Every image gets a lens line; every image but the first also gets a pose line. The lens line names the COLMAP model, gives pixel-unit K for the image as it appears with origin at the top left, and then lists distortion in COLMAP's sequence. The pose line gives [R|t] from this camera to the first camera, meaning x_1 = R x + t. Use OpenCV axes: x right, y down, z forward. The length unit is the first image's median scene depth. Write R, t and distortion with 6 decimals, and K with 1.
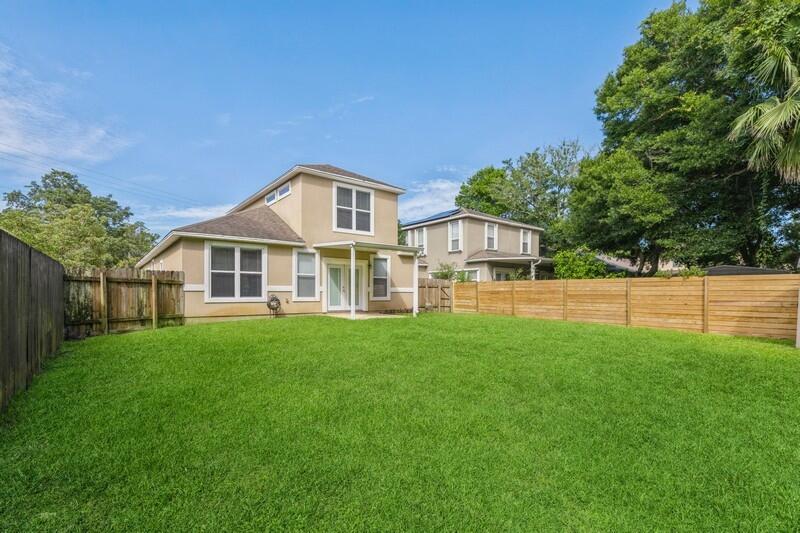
lens RADIAL K [[359.1, 0, 395.3], [0, 359.1, 292.7], [0, 0, 1]] dist [0.007988, -0.002050]
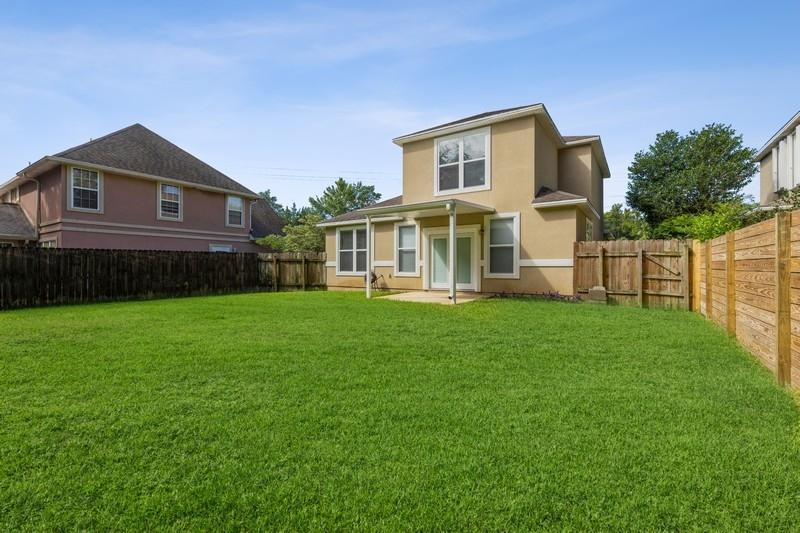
lens RADIAL K [[359.1, 0, 400.8], [0, 359.1, 268.8], [0, 0, 1]] dist [0.007988, -0.002050]
pose [[0.323316, 0.000225, -0.946291, 0.652493], [0.001133, 0.999999, 0.000624, 0.002579], [0.946290, -0.001274, 0.323316, 0.679195]]
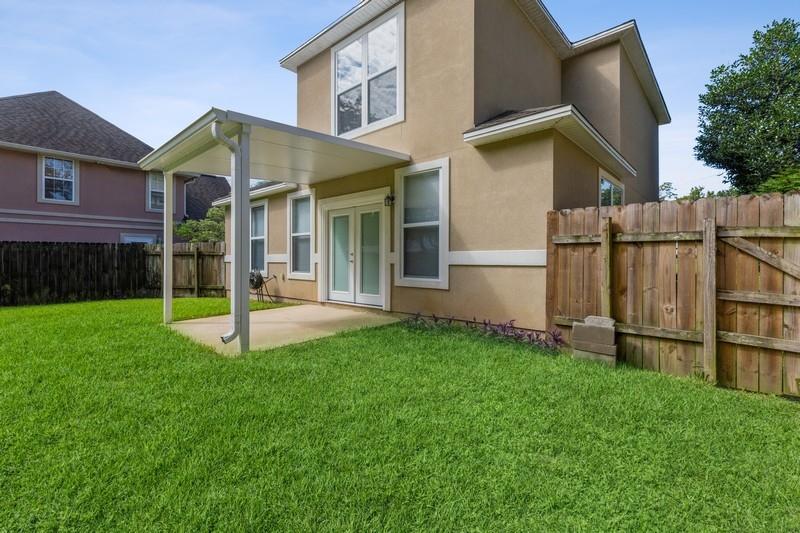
lens RADIAL K [[359.1, 0, 402.1], [0, 359.1, 261.7], [0, 0, 1]] dist [0.007988, -0.002050]
pose [[0.179785, -0.000049, -0.983706, 0.369782], [0.000060, 1.000000, -0.000039, -0.005561], [0.983706, -0.000052, 0.179785, 1.062212]]
